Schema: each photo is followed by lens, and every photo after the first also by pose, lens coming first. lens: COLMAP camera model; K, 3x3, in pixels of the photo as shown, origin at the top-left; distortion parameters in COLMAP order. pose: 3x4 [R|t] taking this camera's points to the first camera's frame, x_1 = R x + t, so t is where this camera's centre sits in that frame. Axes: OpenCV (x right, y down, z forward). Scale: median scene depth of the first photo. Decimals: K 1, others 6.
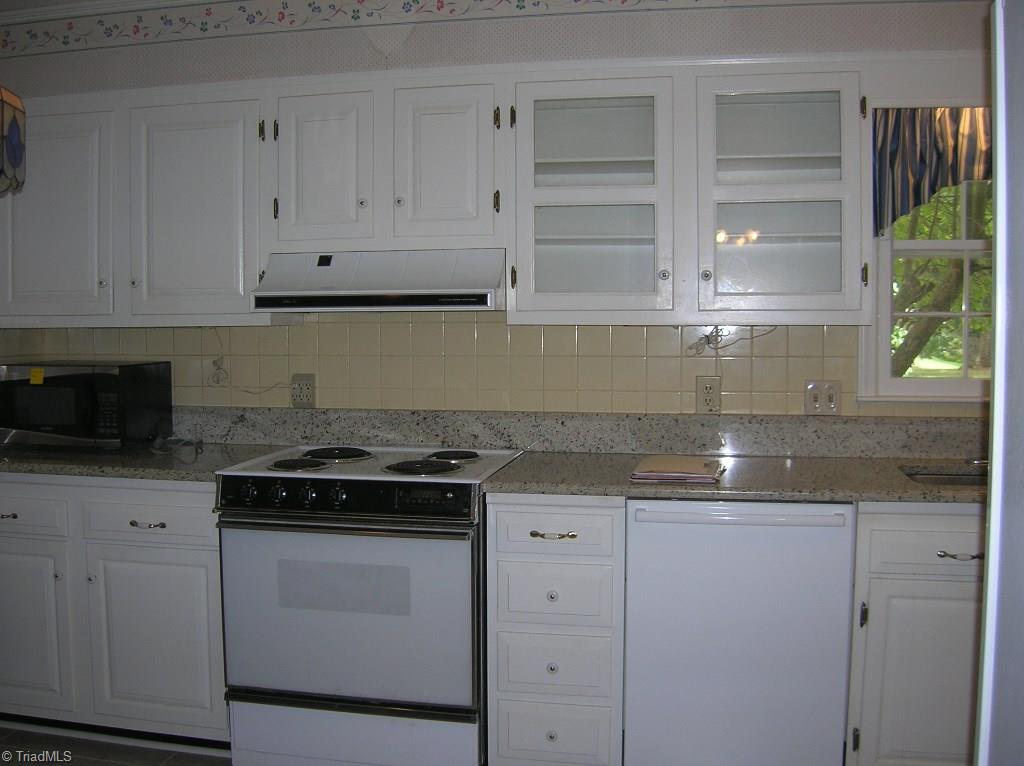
lens RADIAL K [[1074.8, 0, 511.2], [0, 1074.8, 386.3], [0, 0, 1]] dist [-0.131109, 0.000000]
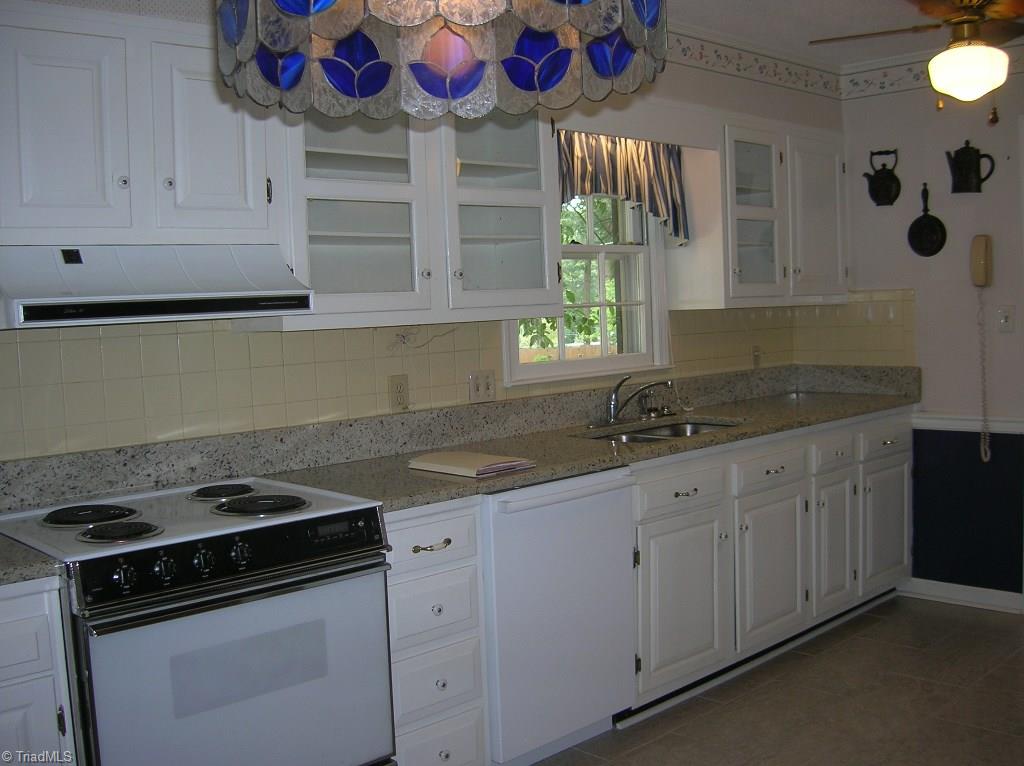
lens RADIAL K [[1074.8, 0, 510.8], [0, 1074.8, 377.3], [0, 0, 1]] dist [-0.131109, 0.000000]
pose [[0.561480, -0.072875, 0.824275, -0.609154], [0.090949, 0.995514, 0.026062, -0.025483], [-0.822477, 0.060334, 0.565589, 0.345329]]
